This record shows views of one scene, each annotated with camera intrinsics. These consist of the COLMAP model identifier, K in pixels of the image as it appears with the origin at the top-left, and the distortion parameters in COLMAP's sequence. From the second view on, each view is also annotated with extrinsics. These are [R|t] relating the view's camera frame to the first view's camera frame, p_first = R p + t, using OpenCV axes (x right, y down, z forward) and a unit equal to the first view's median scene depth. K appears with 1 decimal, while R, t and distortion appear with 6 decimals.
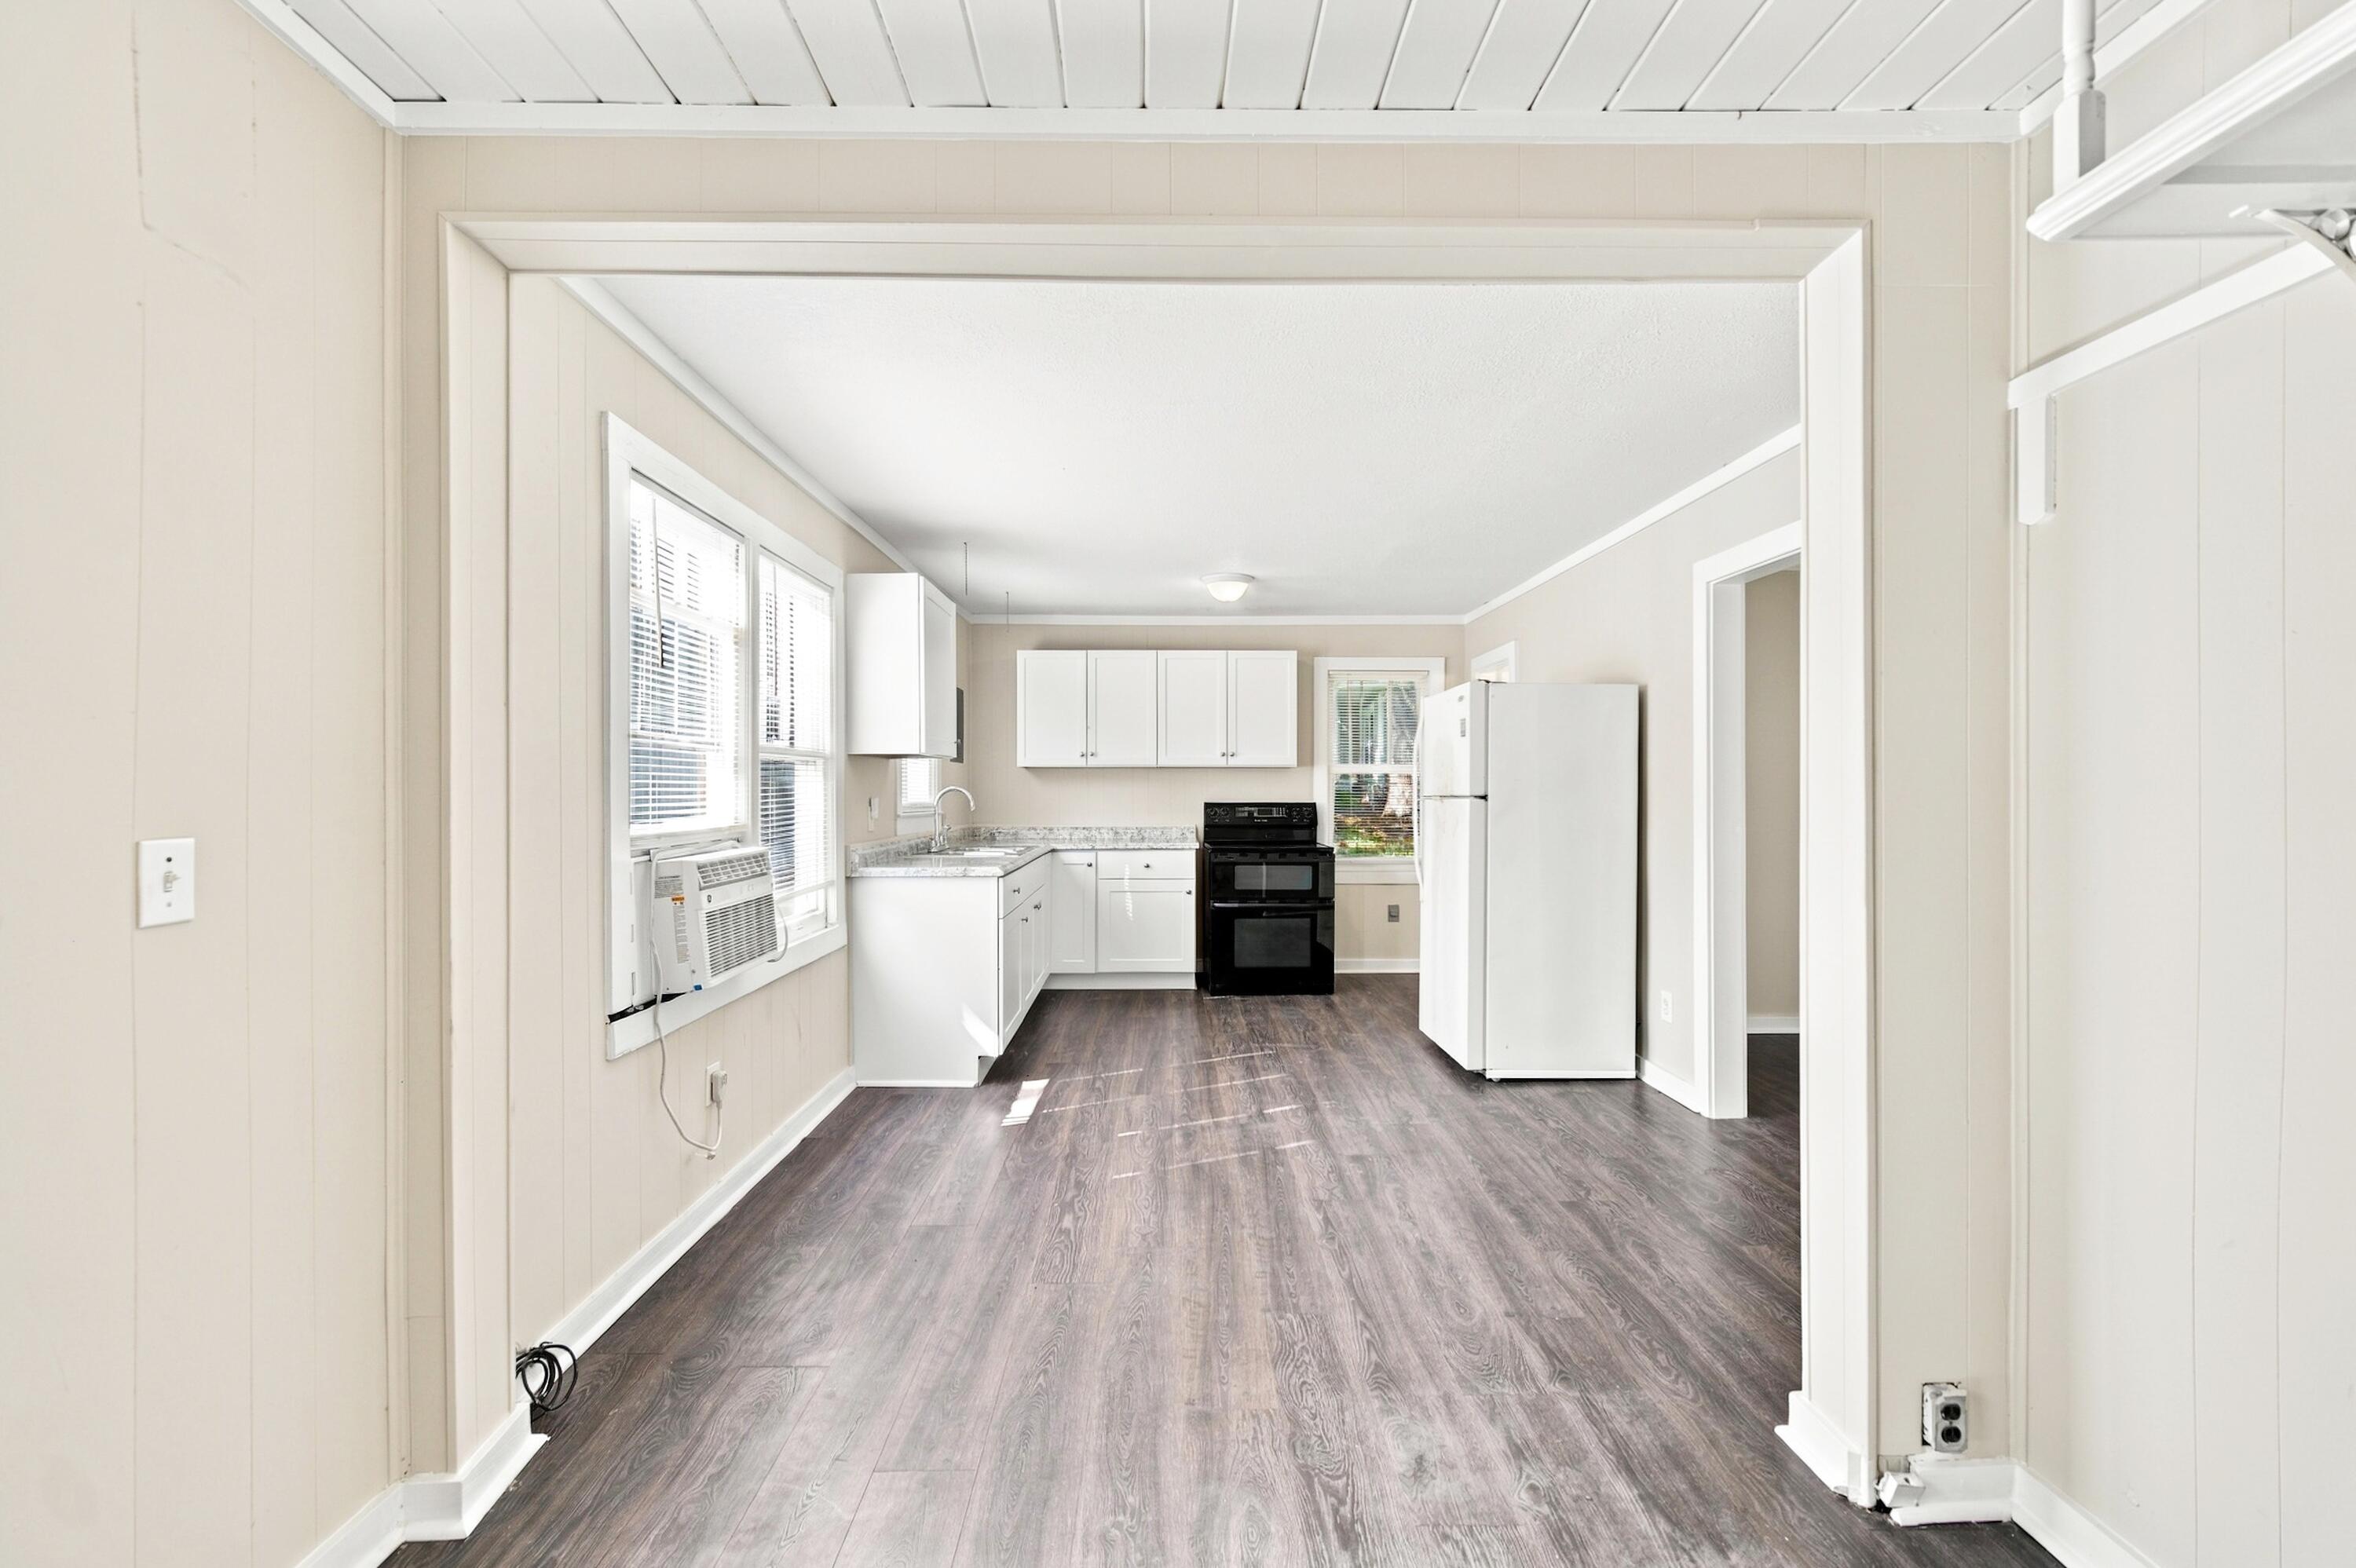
lens RADIAL K [[939.7, 0, 1173.0], [0, 939.7, 787.1], [0, 0, 1]] dist [-0.000377, -0.000258]
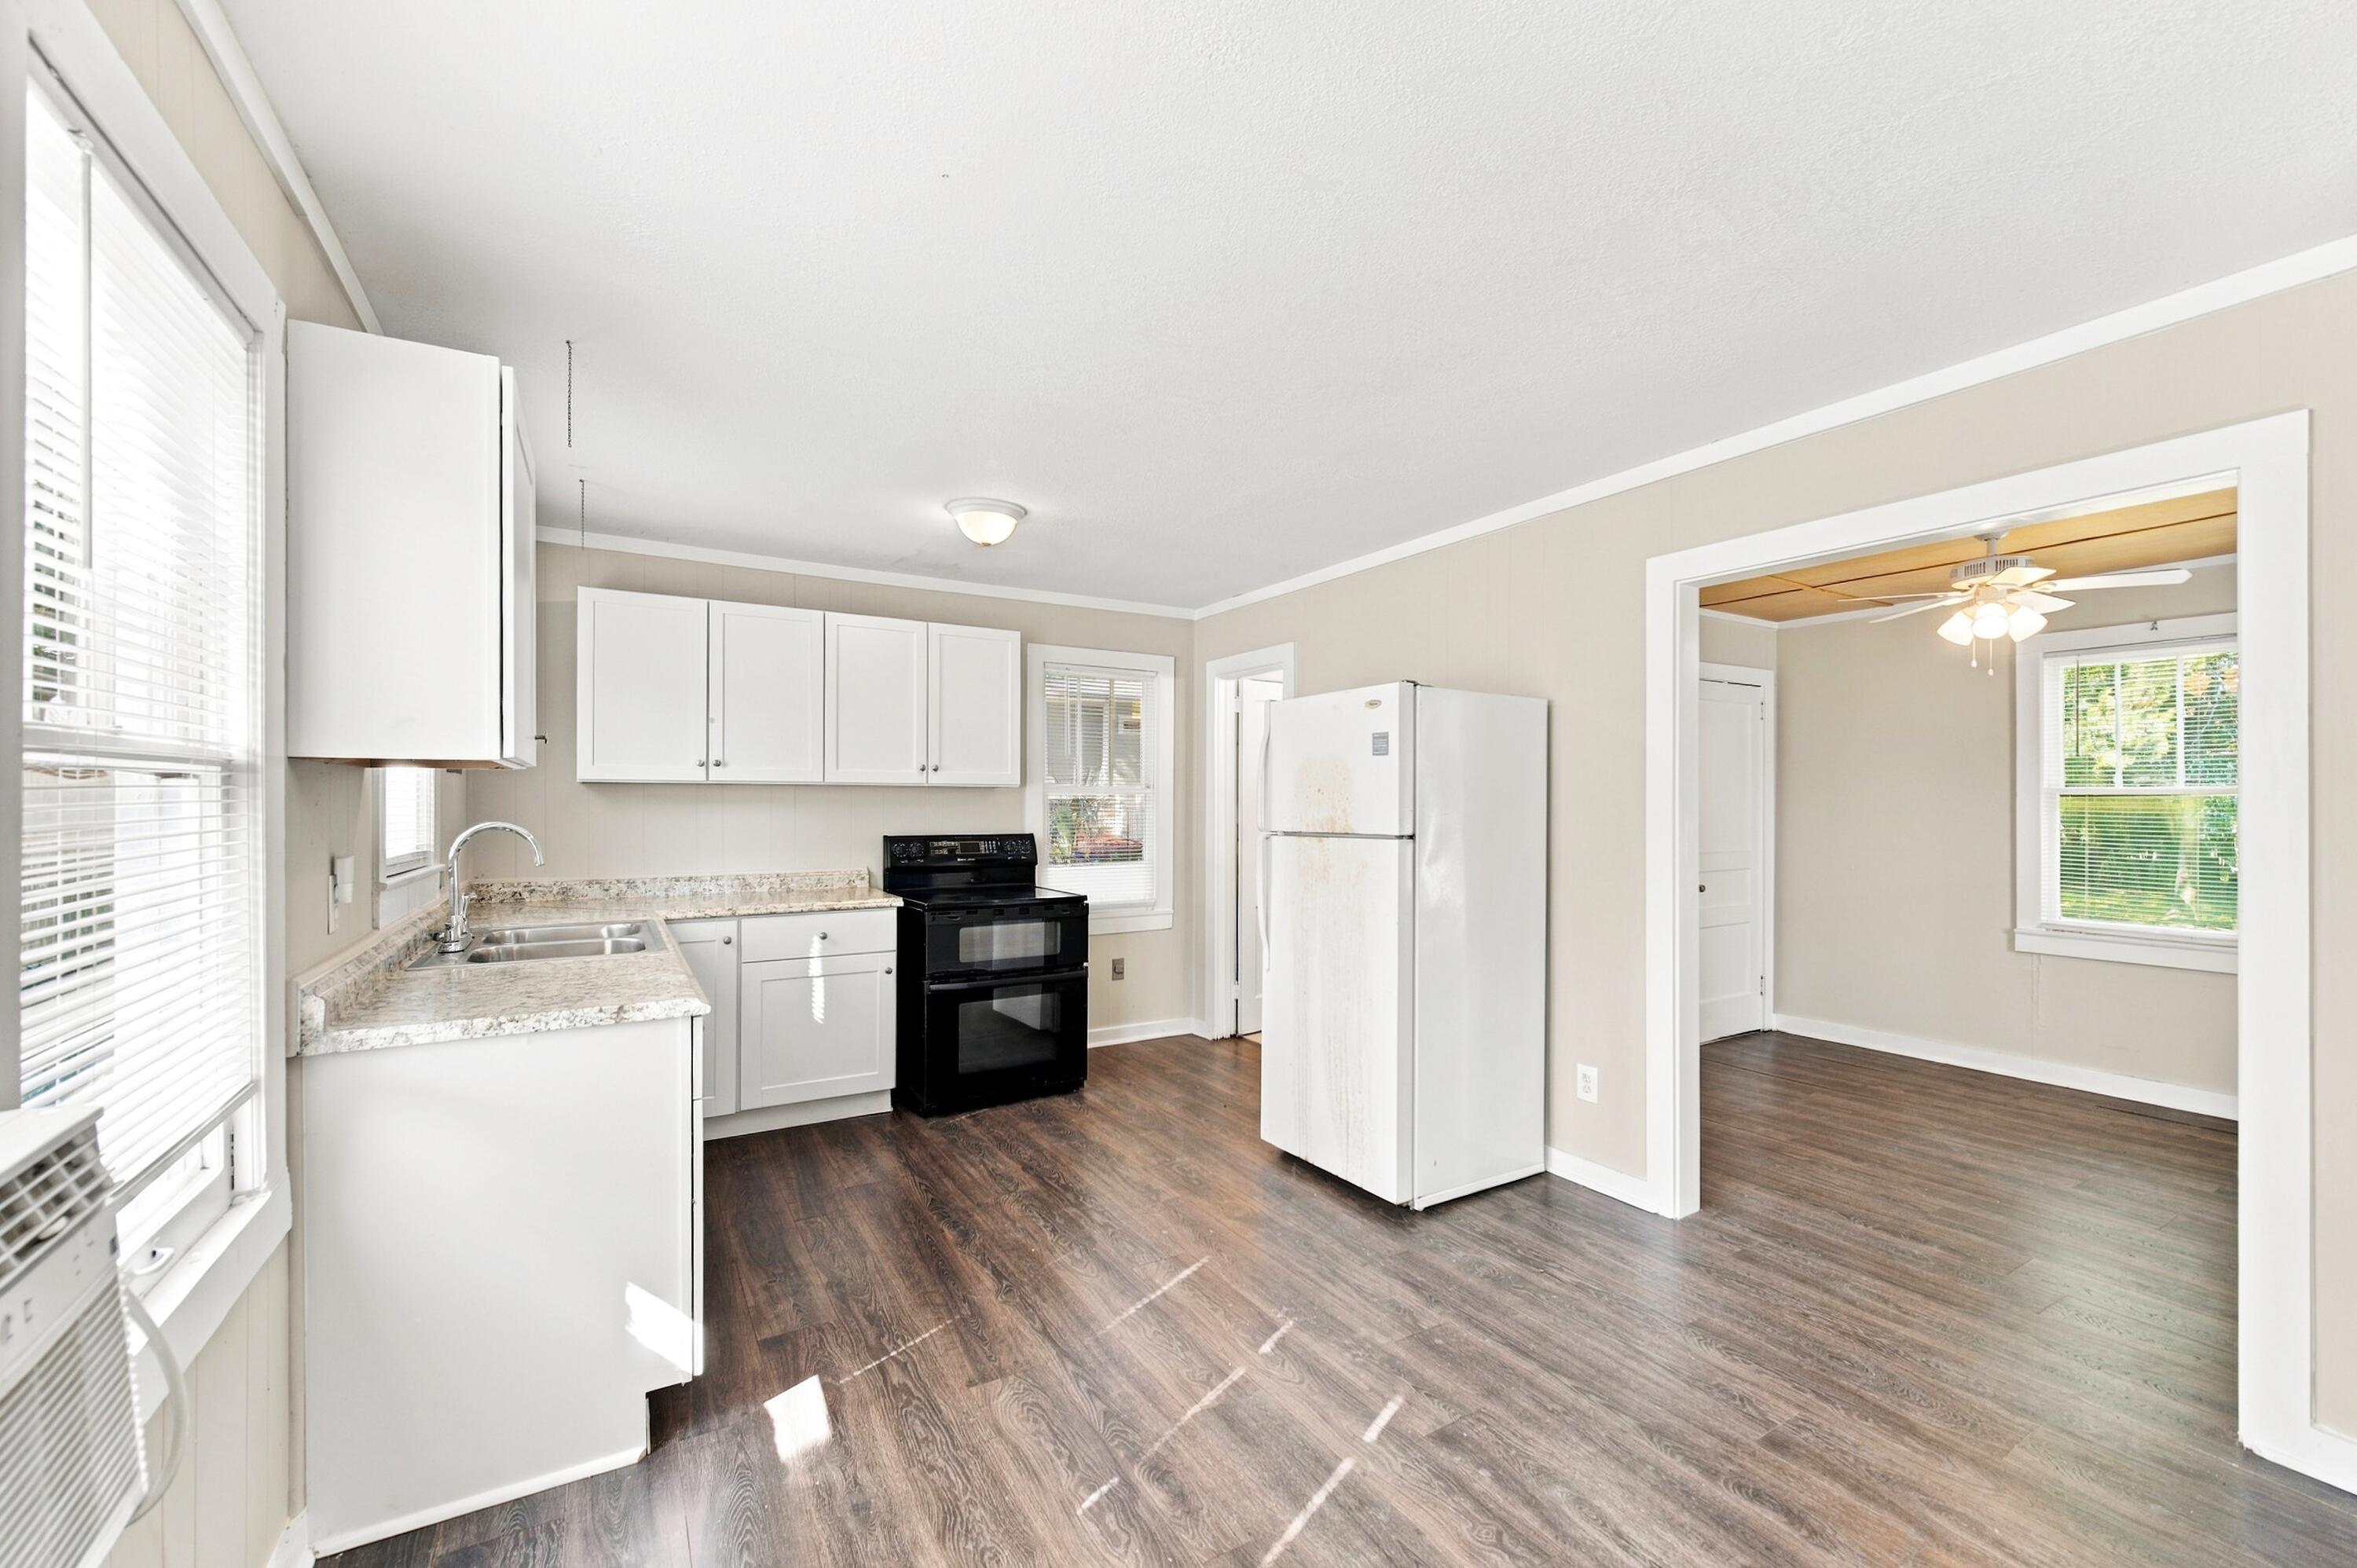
lens RADIAL K [[945.0, 0, 1169.1], [0, 945.0, 799.7], [0, 0, 1]] dist [0.001542, 0.000180]
pose [[0.863972, 0.004262, 0.503521, -0.185855], [-0.005050, 0.999987, 0.000202, -0.015634], [-0.503514, -0.002717, 0.863983, 0.377316]]
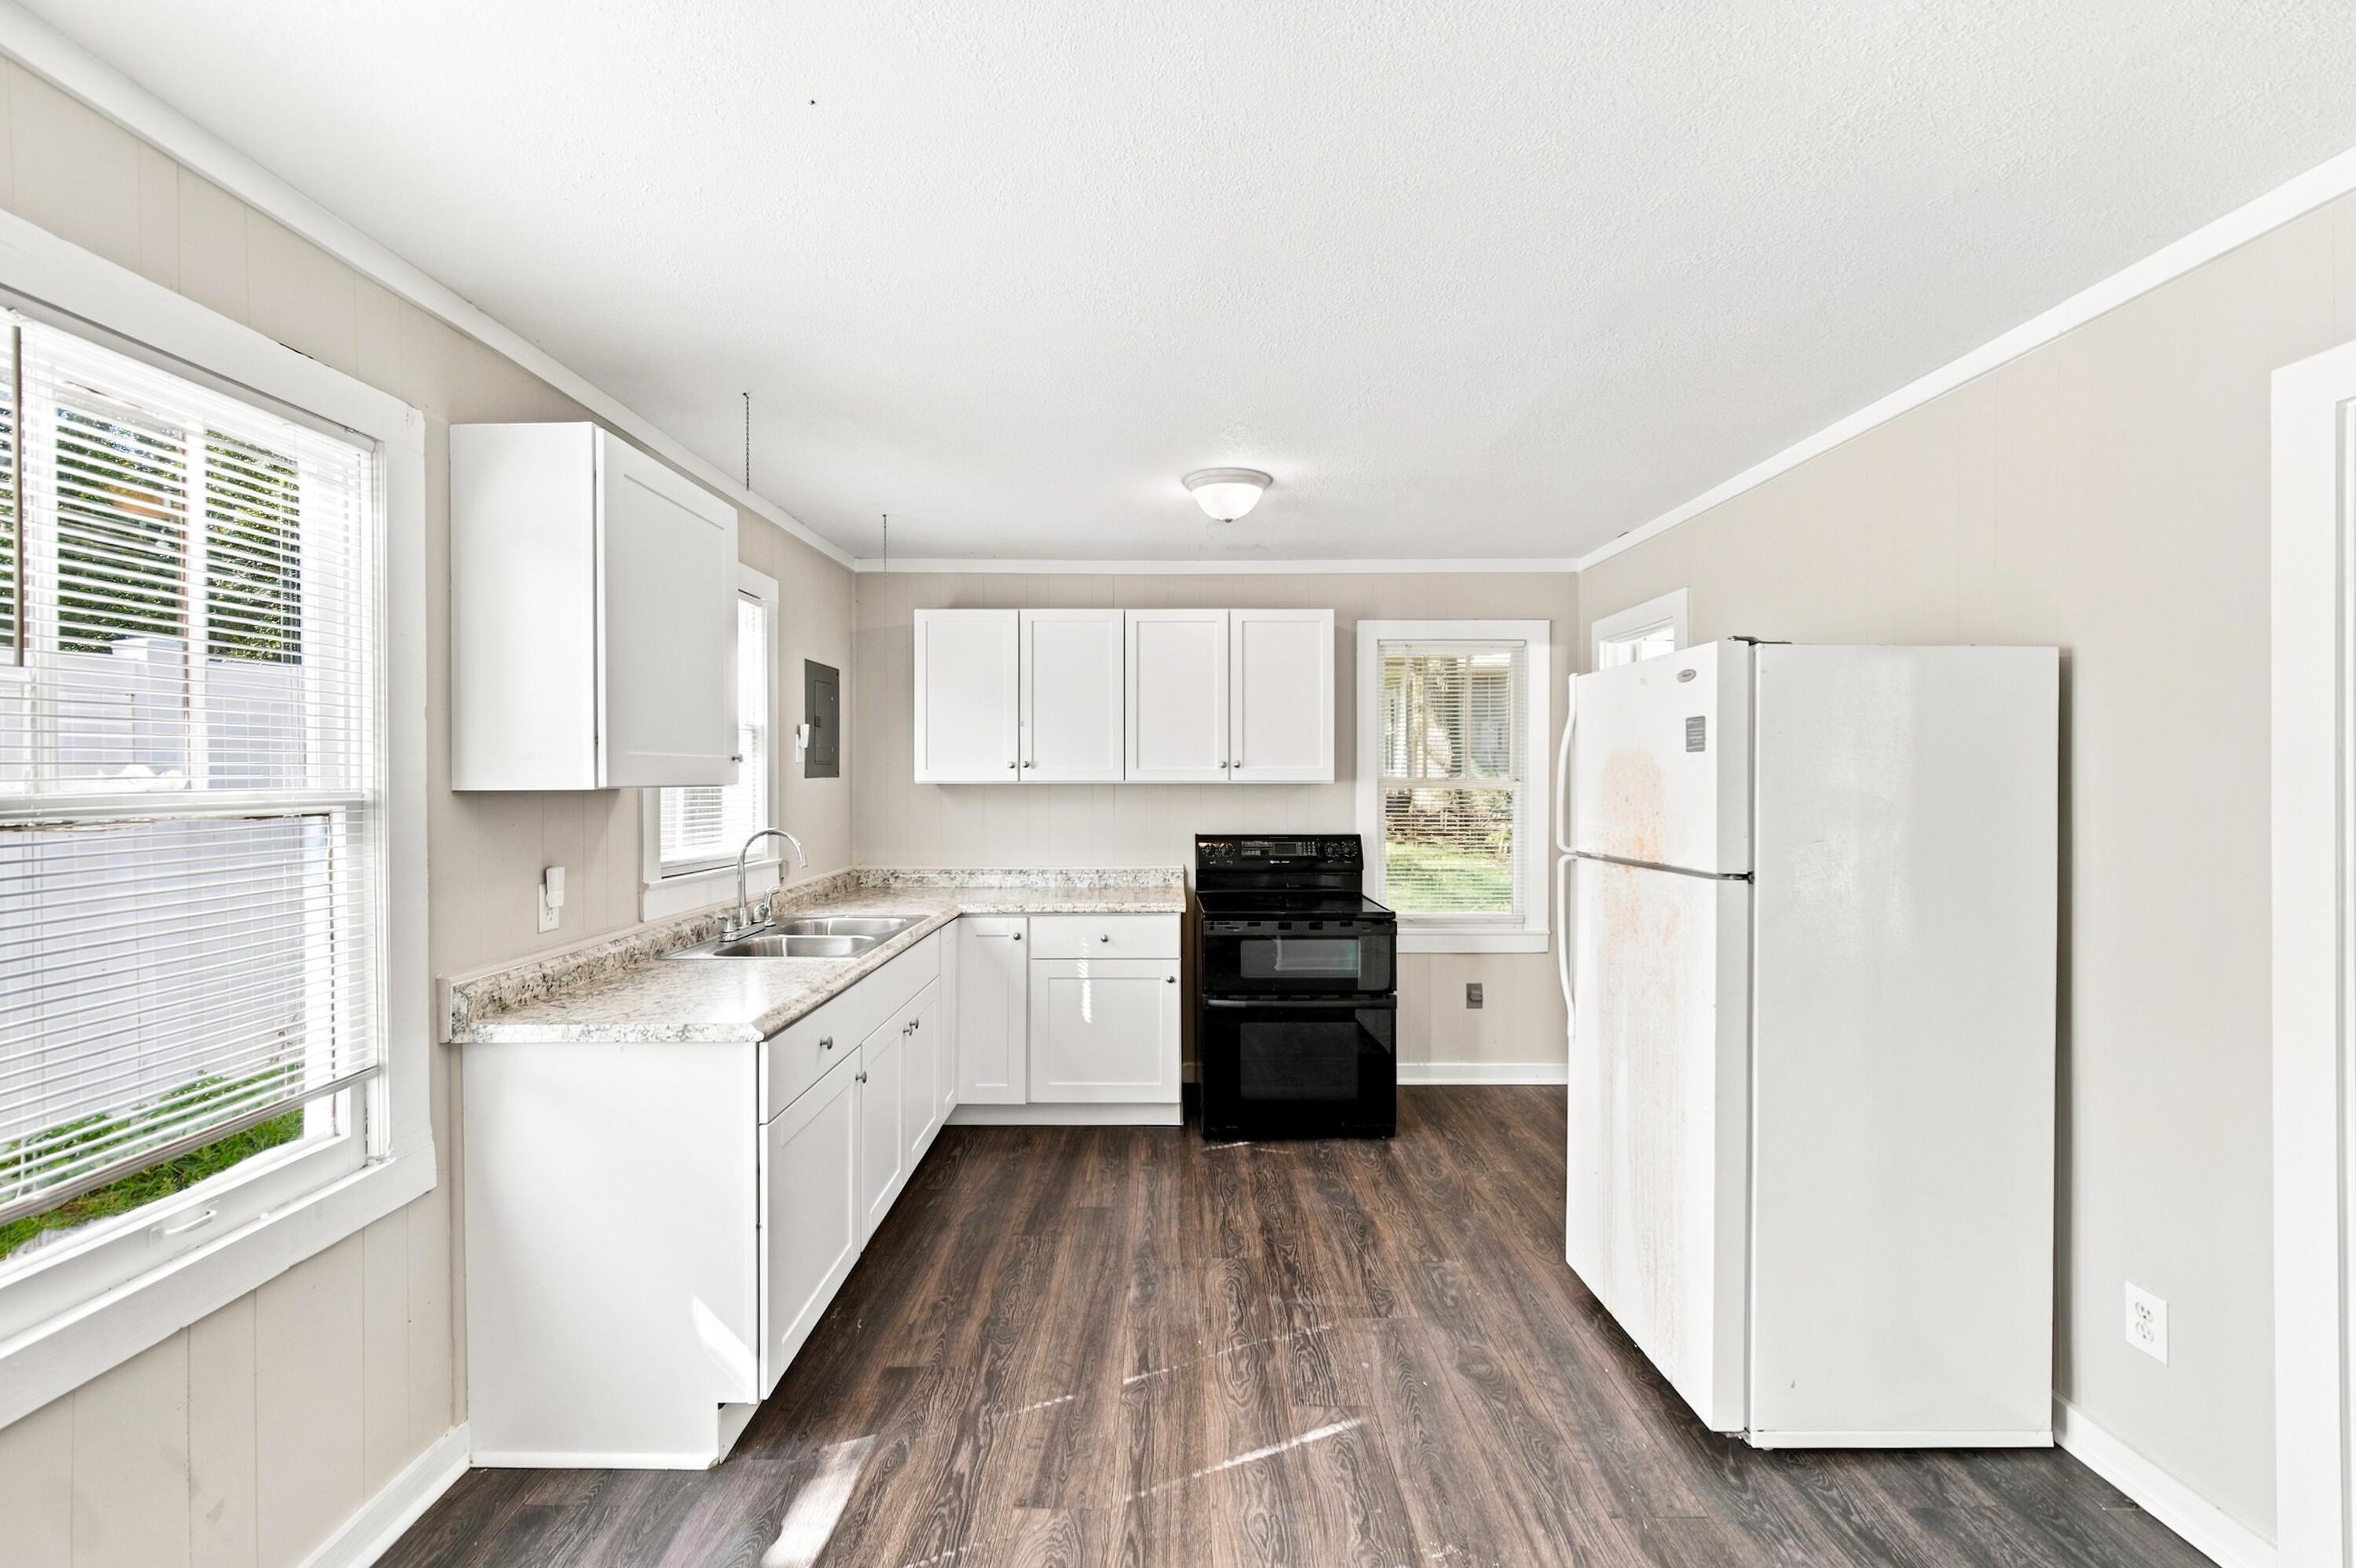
lens RADIAL K [[937.8, 0, 1171.7], [0, 937.8, 778.1], [0, 0, 1]] dist [-0.002667, -0.000593]
pose [[0.999937, -0.001463, -0.011124, 0.031130], [0.001519, 0.999986, 0.005039, -0.036950], [0.011116, -0.005056, 0.999925, 0.431889]]
